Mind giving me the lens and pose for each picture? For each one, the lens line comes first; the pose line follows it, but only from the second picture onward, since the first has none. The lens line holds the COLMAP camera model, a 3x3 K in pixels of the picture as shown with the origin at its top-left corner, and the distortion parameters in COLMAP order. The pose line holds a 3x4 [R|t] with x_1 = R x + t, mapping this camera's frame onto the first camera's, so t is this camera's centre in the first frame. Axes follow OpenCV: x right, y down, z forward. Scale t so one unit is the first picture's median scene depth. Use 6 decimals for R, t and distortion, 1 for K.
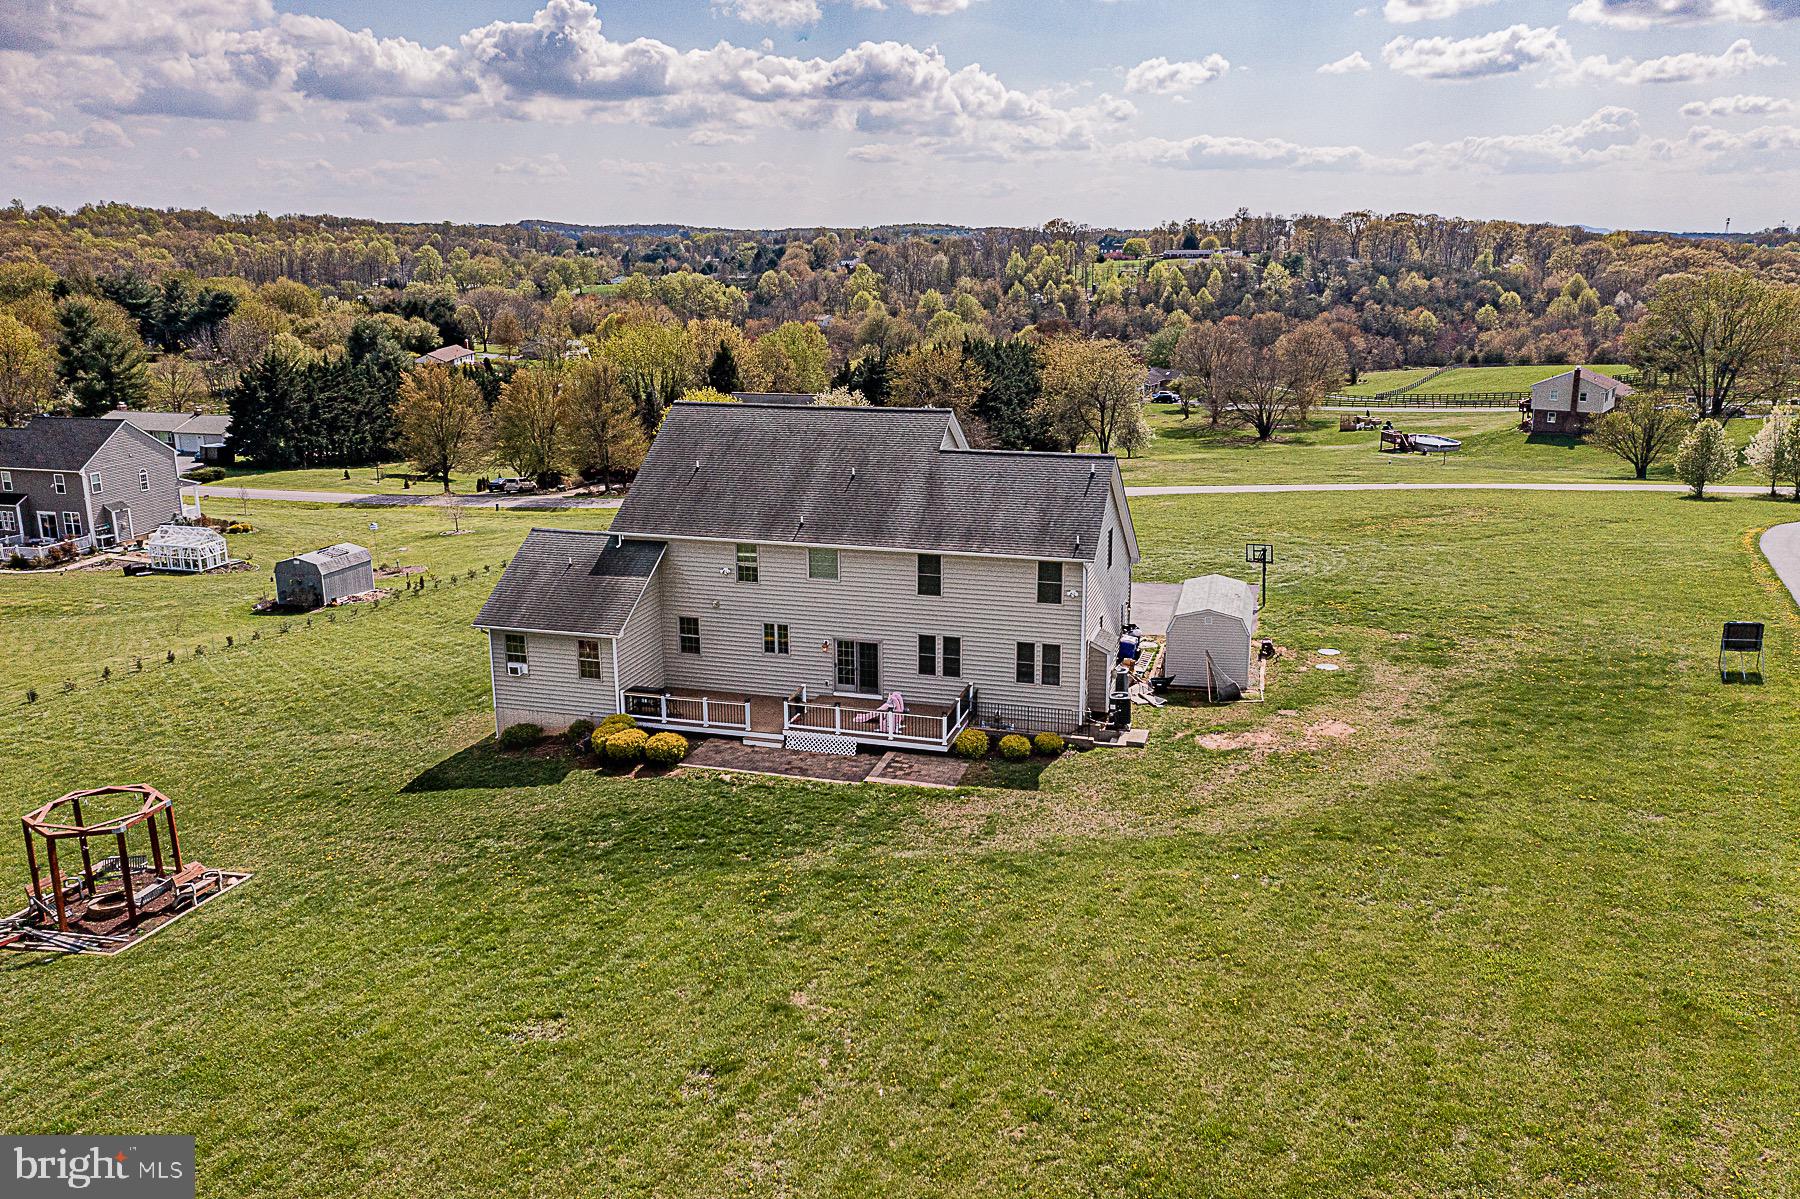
lens RADIAL K [[1427.4, 0, 894.5], [0, 1427.4, 595.5], [0, 0, 1]] dist [-0.014363, 0.004700]
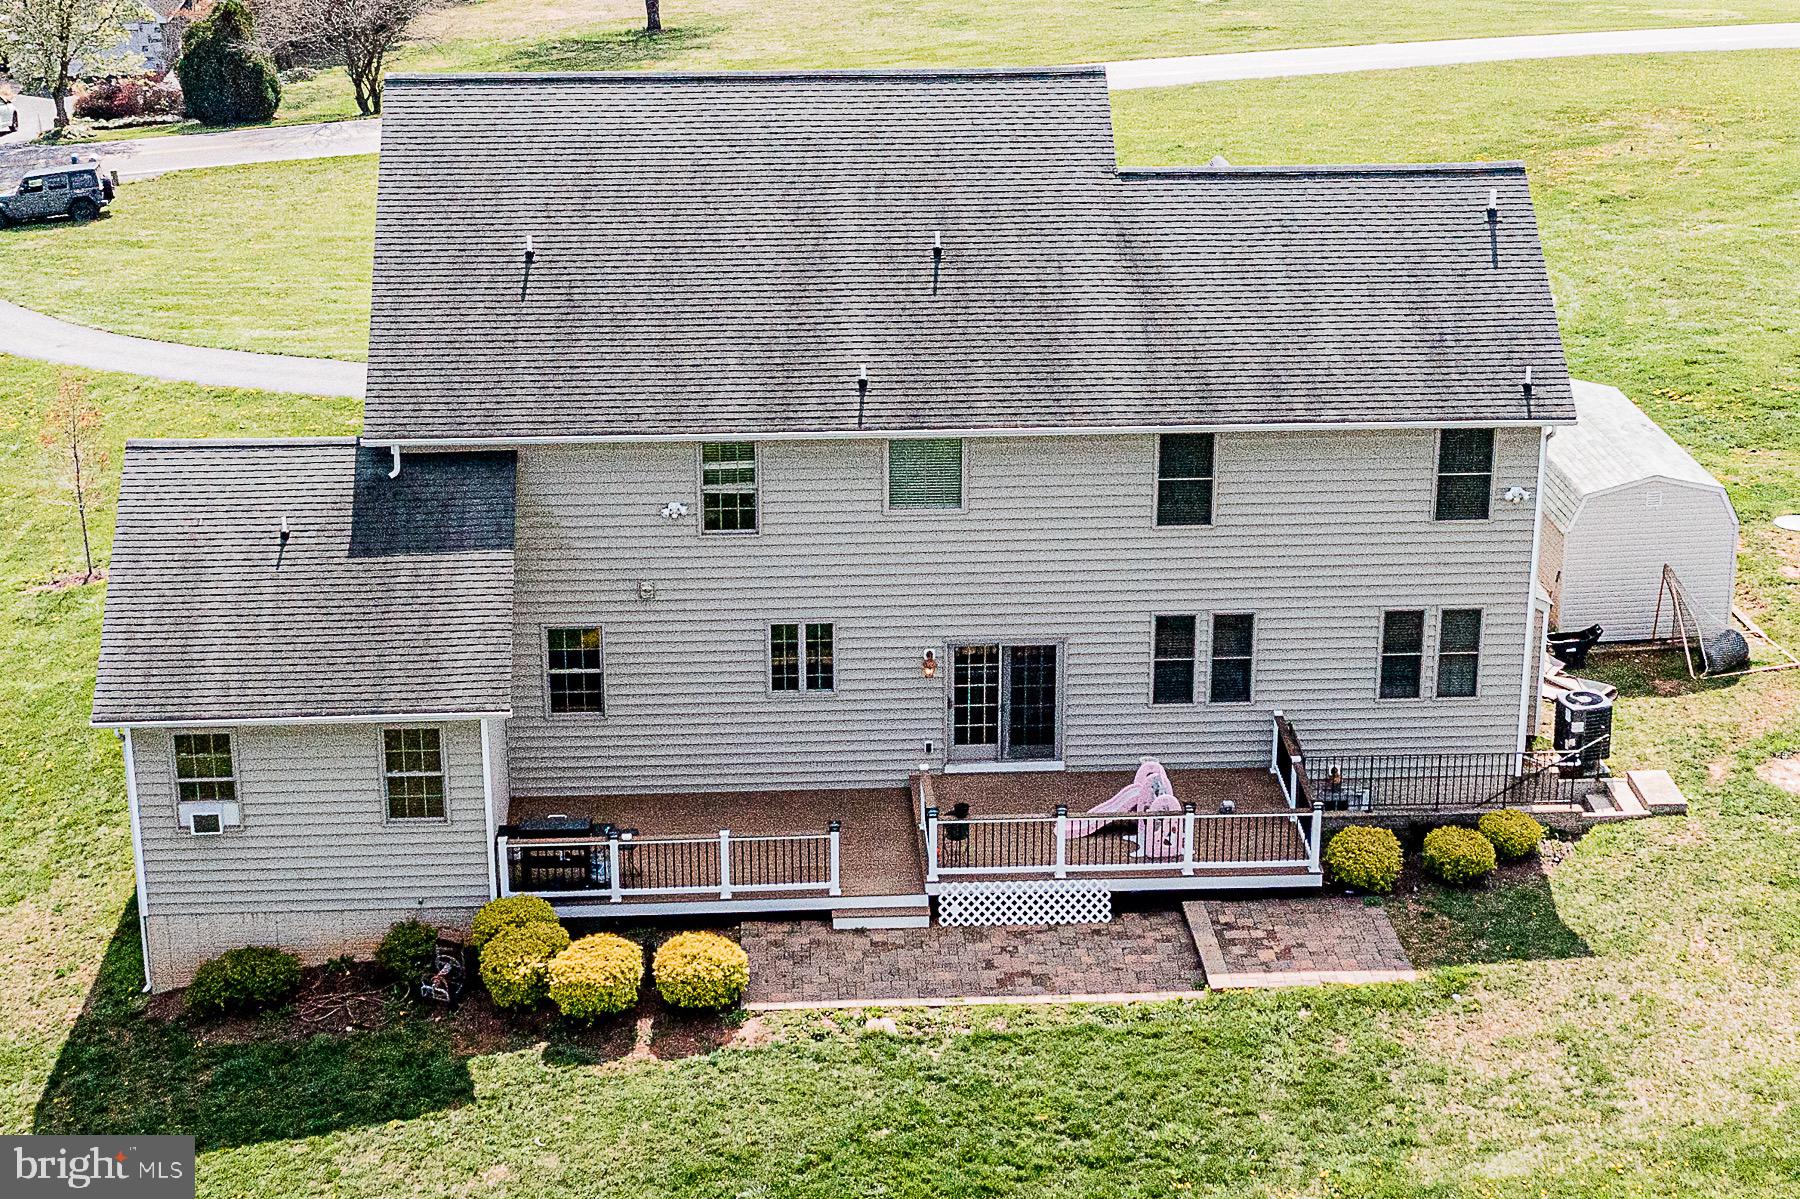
lens RADIAL K [[3295.4, 0, 902.3], [0, 3295.4, 605.6], [0, 0, 1]] dist [-0.022988, 0.000000]
pose [[0.939319, -0.116167, 0.322777, -0.372110], [0.079099, 0.988908, 0.125719, -0.105719], [-0.333801, -0.092559, 0.938089, 0.086295]]
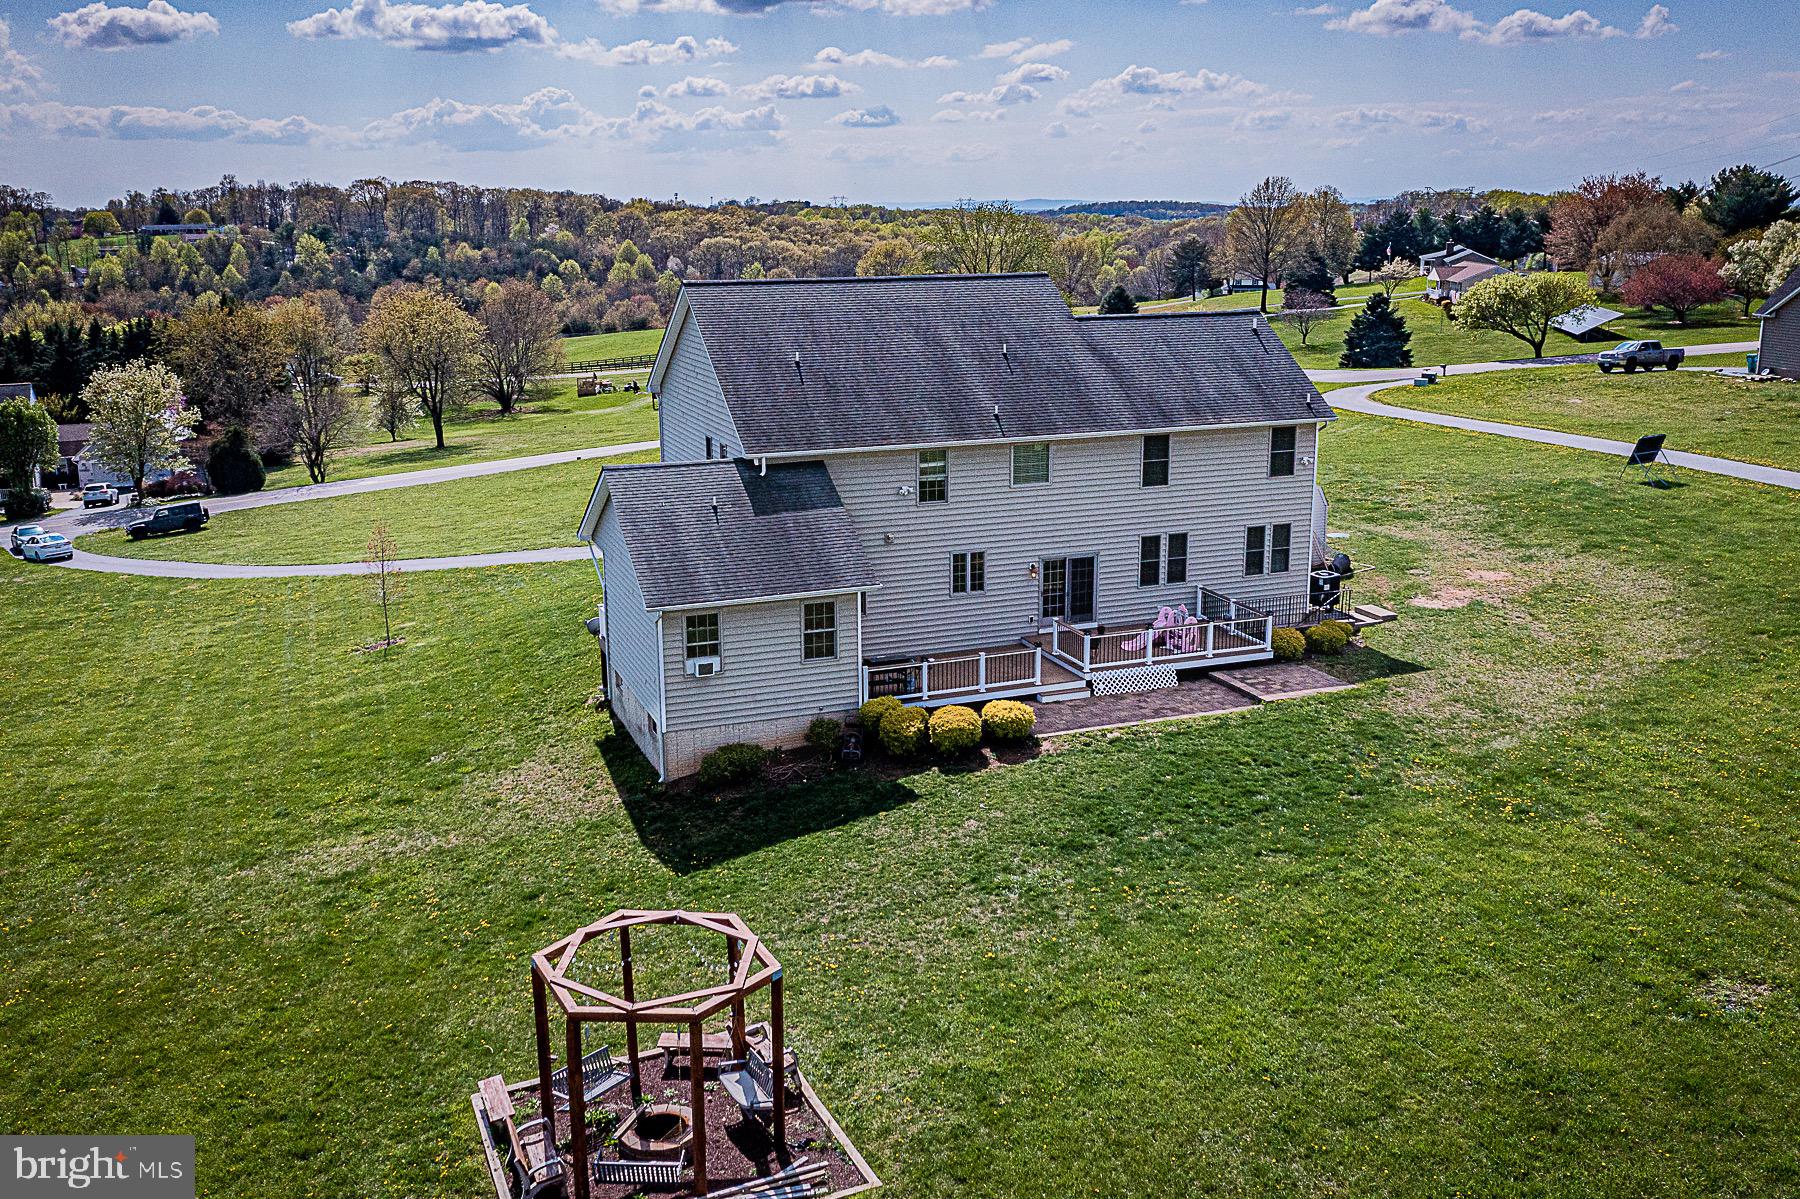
lens RADIAL K [[1604.5, 0, 863.4], [0, 1604.5, 559.5], [0, 0, 1]] dist [-0.009519, -0.010423]
pose [[0.798369, -0.131398, 0.587658, -0.638520], [0.153068, 0.988130, 0.012990, 0.004008], [-0.582390, 0.079581, 0.809005, 0.348641]]
